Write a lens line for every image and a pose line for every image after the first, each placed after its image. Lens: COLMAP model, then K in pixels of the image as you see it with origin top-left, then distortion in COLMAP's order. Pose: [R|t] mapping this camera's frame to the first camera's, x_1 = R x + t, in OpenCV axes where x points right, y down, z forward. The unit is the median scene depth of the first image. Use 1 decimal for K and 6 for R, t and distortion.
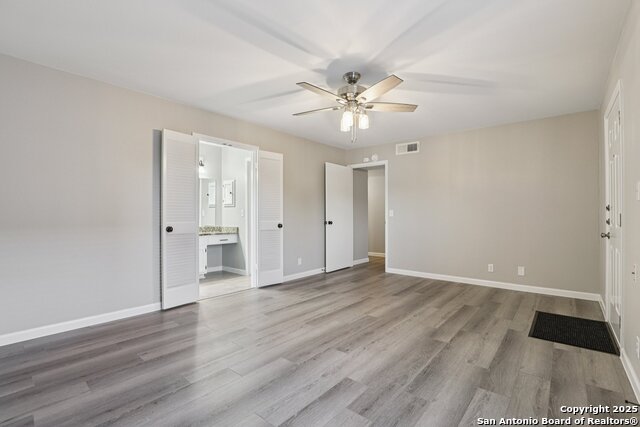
lens RADIAL K [[295.5, 0, 324.9], [0, 295.5, 215.7], [0, 0, 1]] dist [-0.025423, 0.000853]
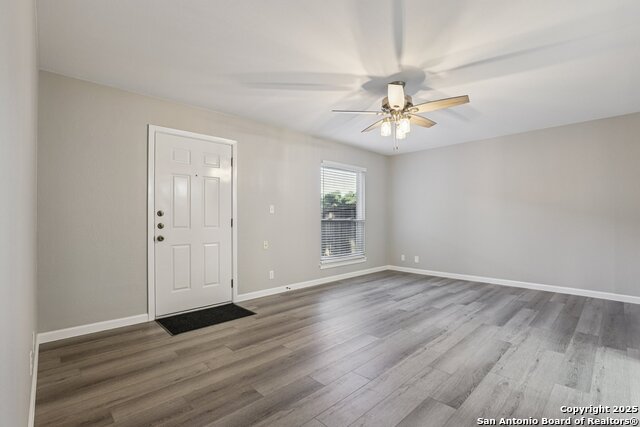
lens RADIAL K [[295.5, 0, 324.9], [0, 295.5, 215.7], [0, 0, 1]] dist [-0.025423, 0.000853]
pose [[-0.994789, 0.003626, 0.101889, 0.241254], [0.003398, 0.999991, -0.002410, -0.012653], [-0.101897, -0.002051, -0.994793, 2.056697]]
